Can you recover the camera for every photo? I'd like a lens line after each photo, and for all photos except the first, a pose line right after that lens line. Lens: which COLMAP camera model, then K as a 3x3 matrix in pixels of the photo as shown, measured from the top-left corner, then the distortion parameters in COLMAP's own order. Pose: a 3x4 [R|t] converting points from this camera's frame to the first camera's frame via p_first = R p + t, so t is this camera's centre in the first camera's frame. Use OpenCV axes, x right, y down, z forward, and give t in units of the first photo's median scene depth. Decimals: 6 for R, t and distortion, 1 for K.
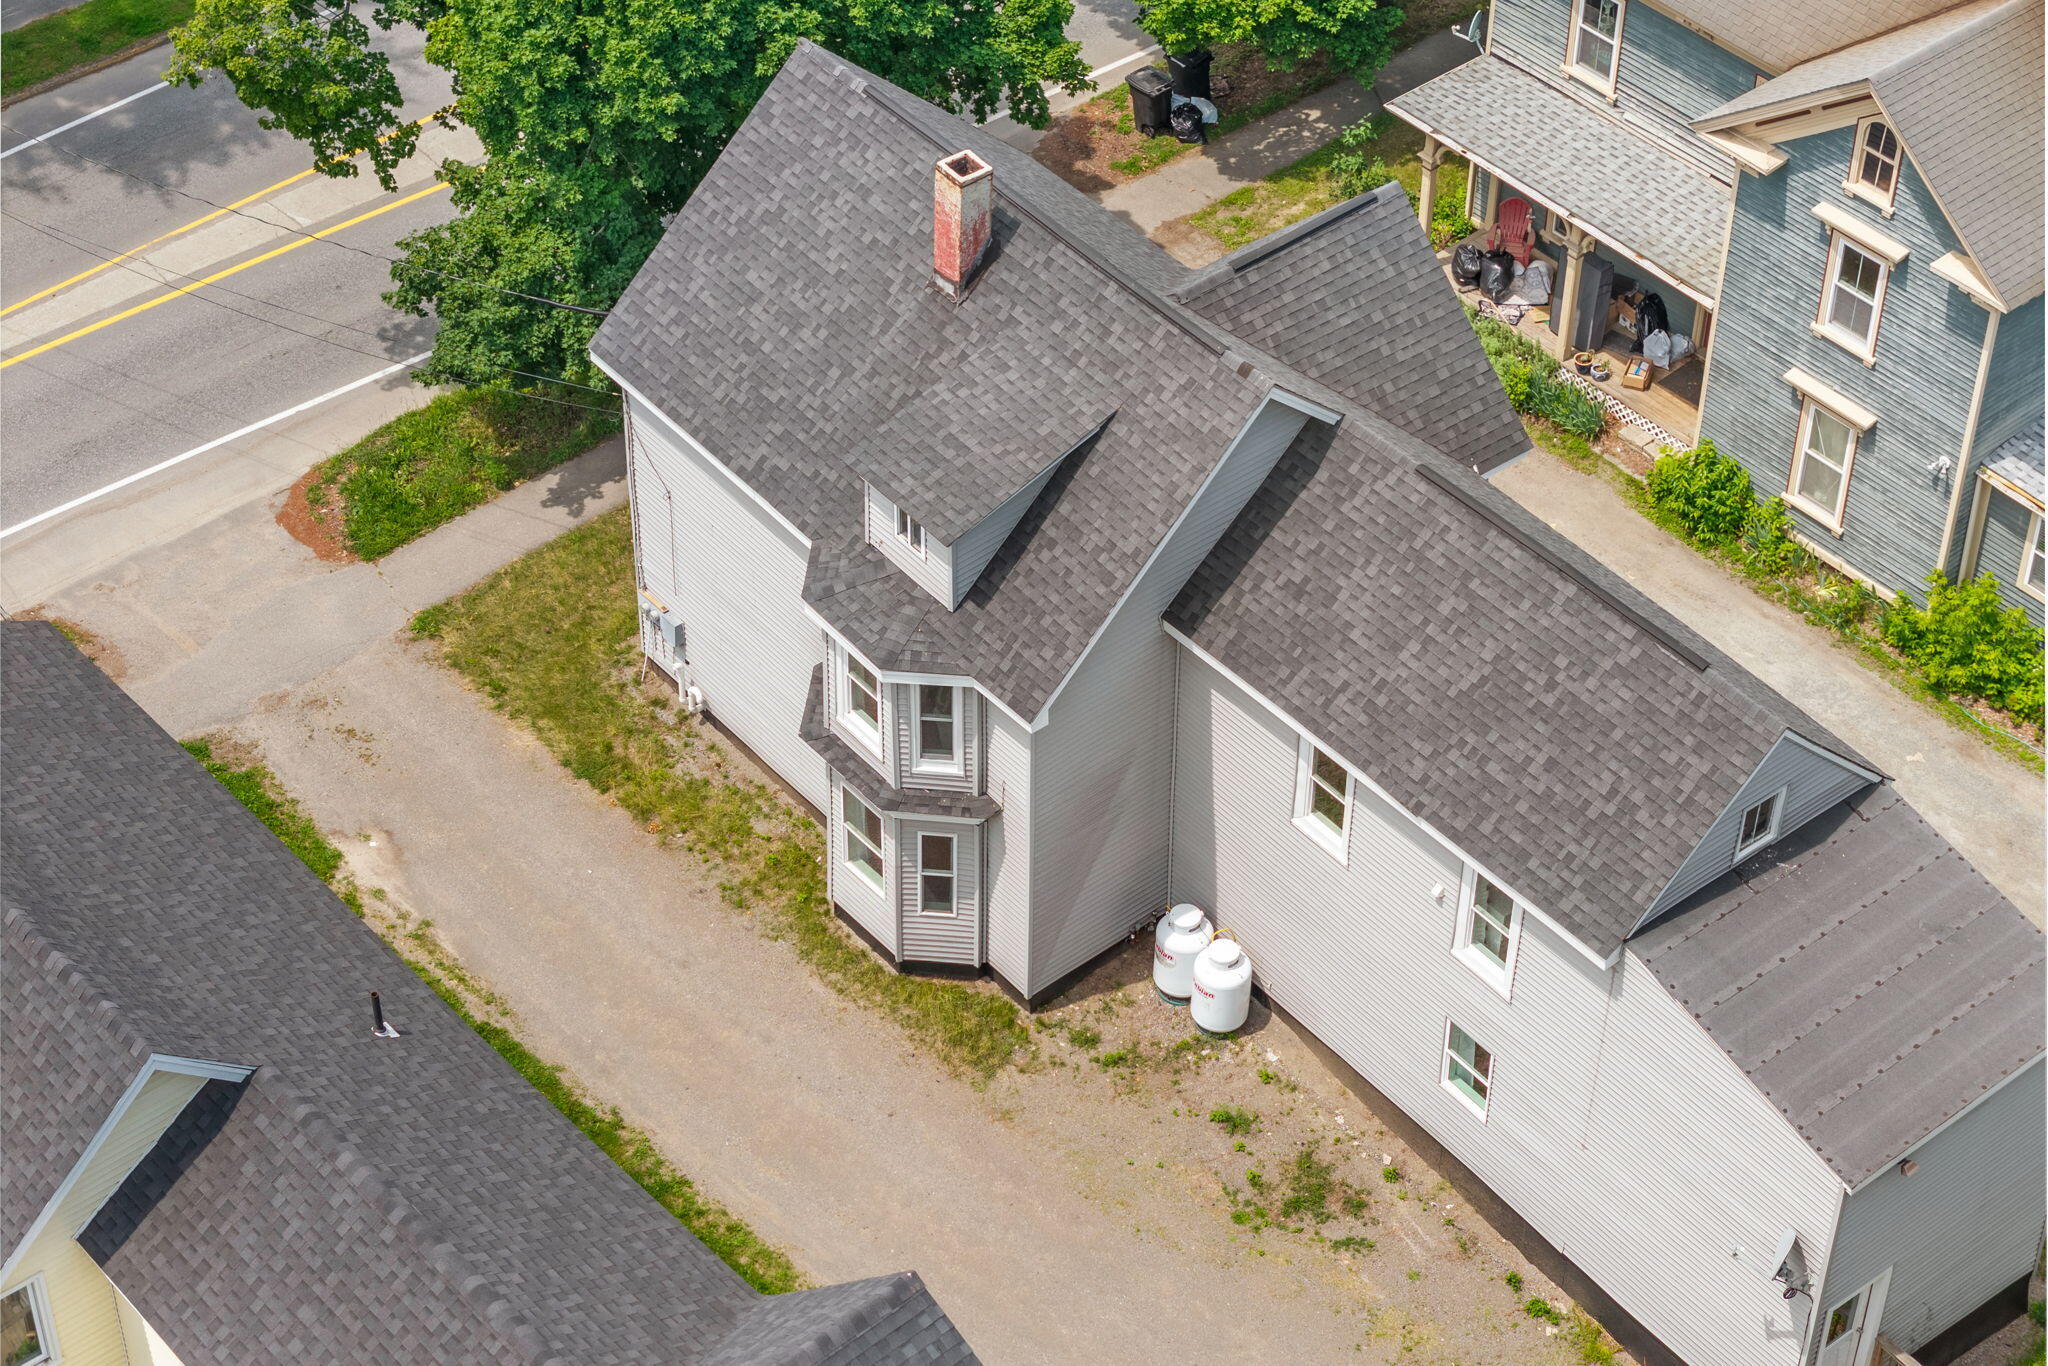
lens RADIAL K [[4143.2, 0, 1024.0], [0, 4143.2, 683.0], [0, 0, 1]] dist [-0.172945, -0.200226]
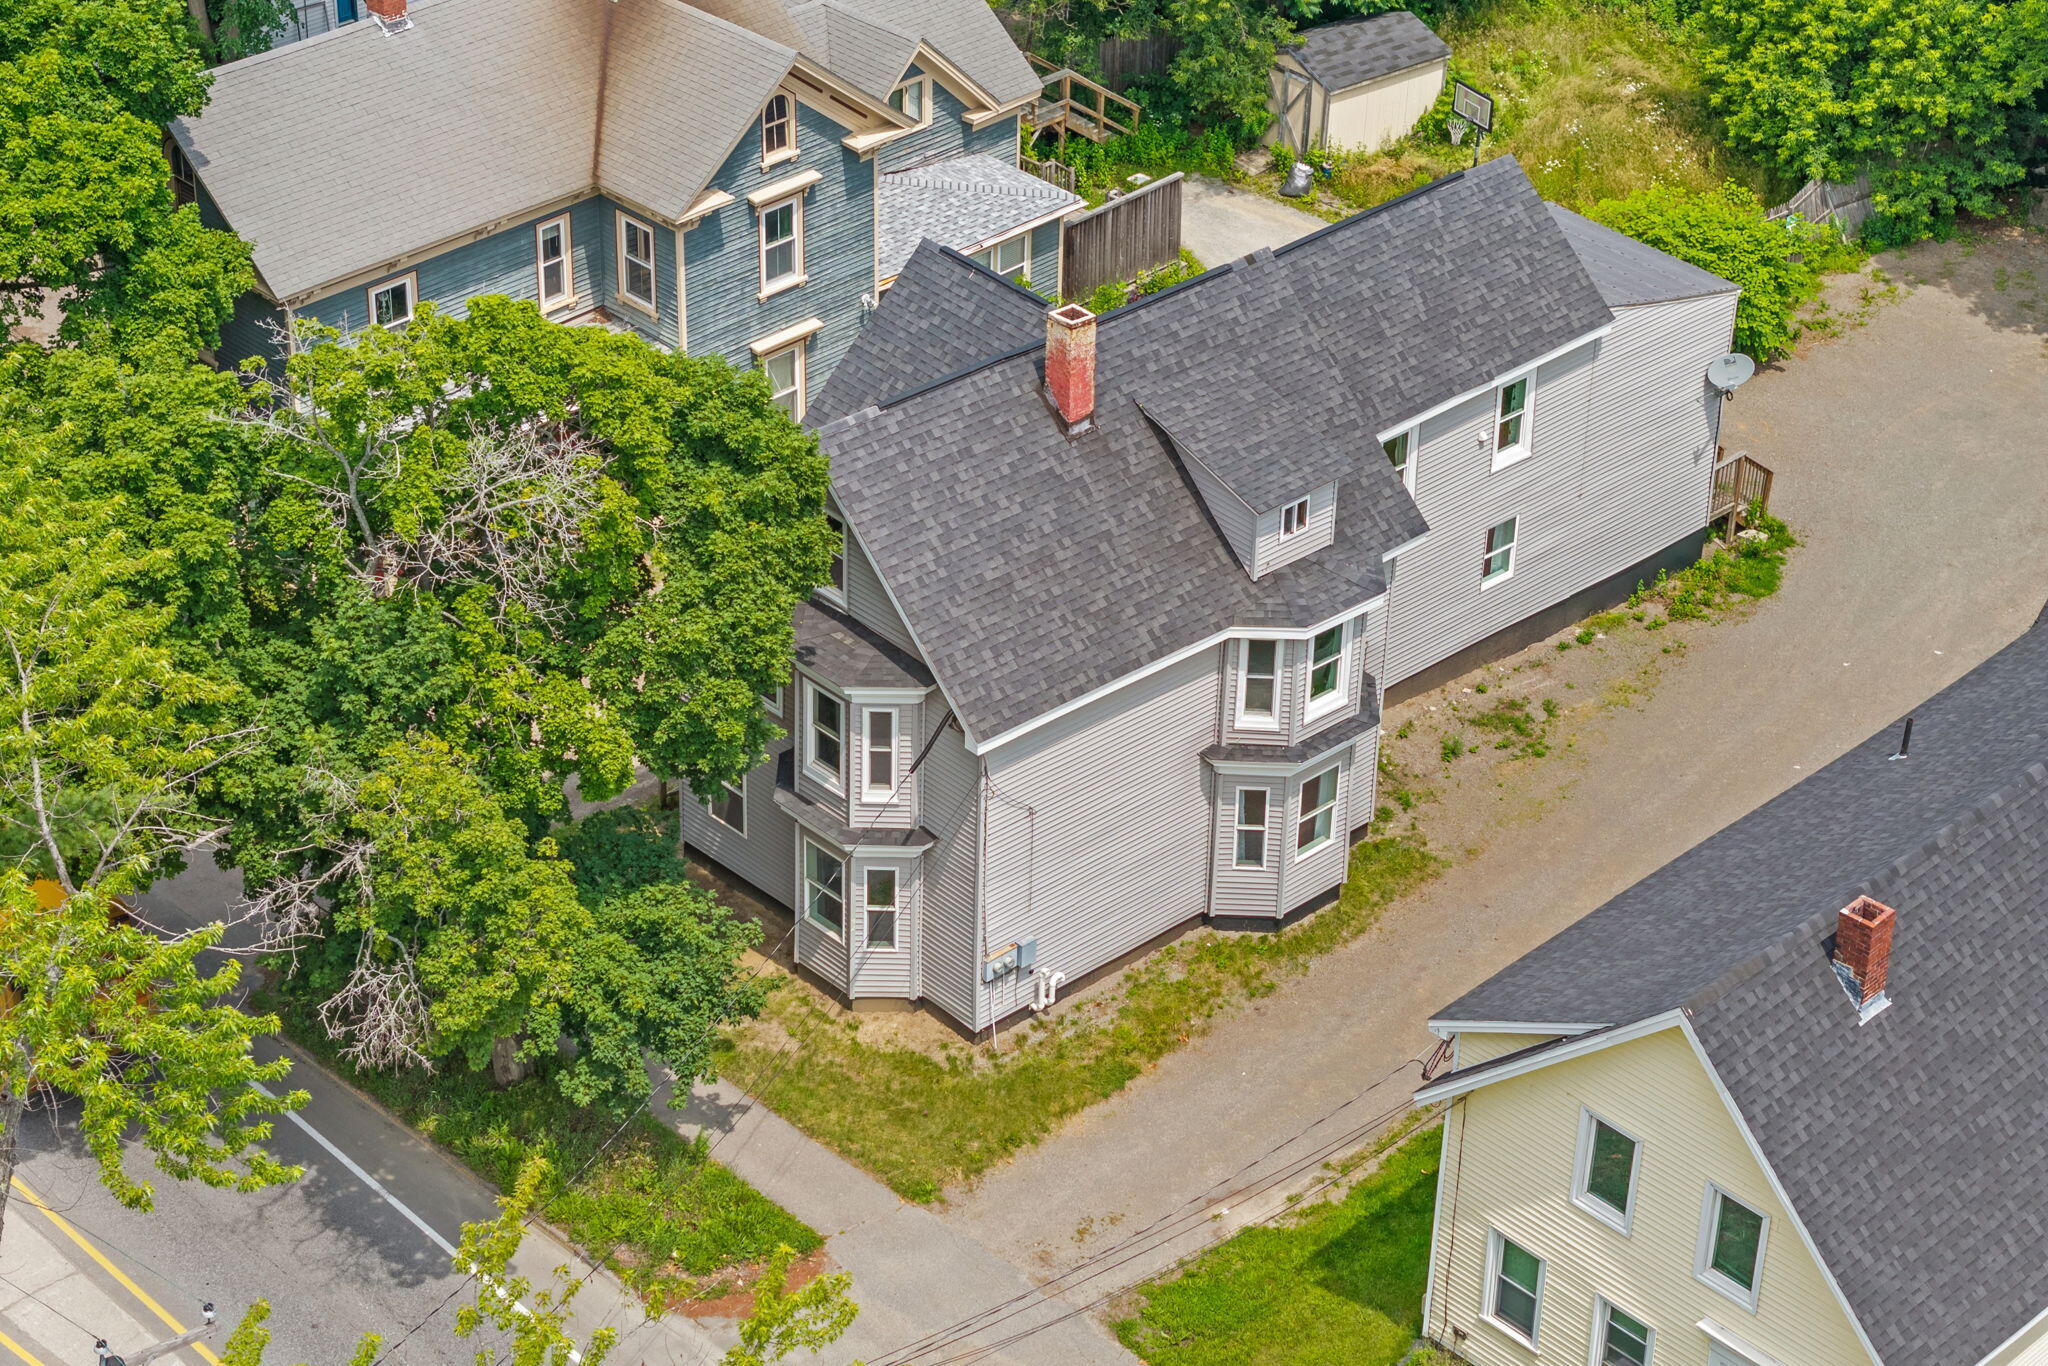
lens RADIAL K [[4143.2, 0, 1024.0], [0, 4143.2, 683.0], [0, 0, 1]] dist [-0.172945, -0.200226]
pose [[-0.080948, -0.529148, 0.844660, -0.999269], [0.648388, 0.615664, 0.447829, -0.561609], [-0.756995, 0.583918, 0.293256, 0.690089]]
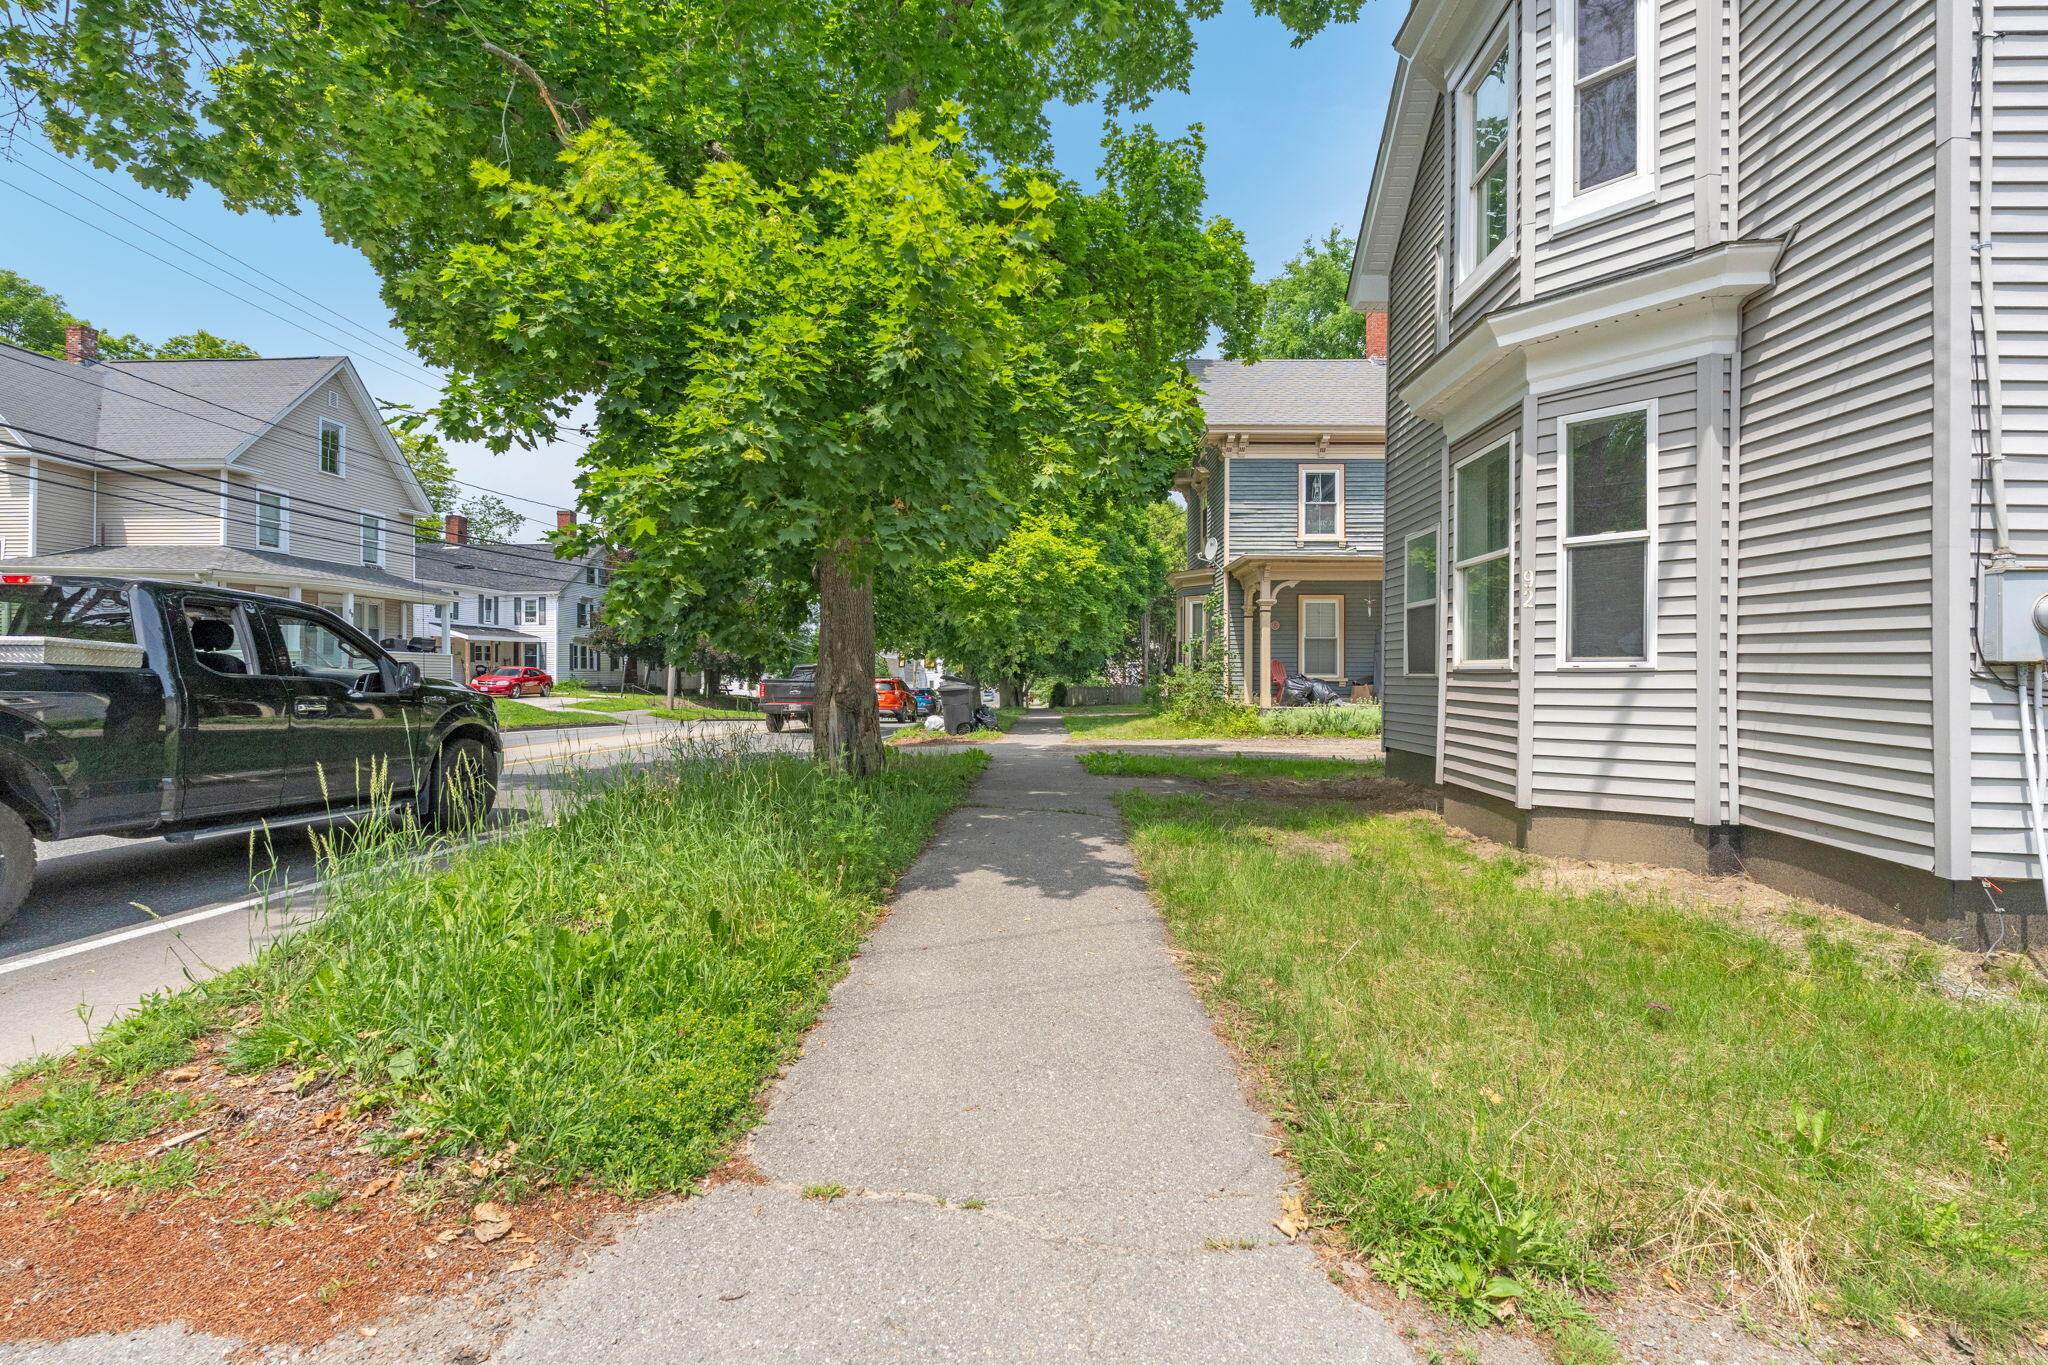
lens RADIAL K [[915.0, 0, 1026.2], [0, 915.0, 671.5], [0, 0, 1]] dist [0.000715, 0.000695]
pose [[0.660381, -0.006009, 0.750907, -0.197771], [0.501871, 0.747372, -0.435386, -0.024995], [-0.558590, 0.664379, 0.496566, 1.079042]]
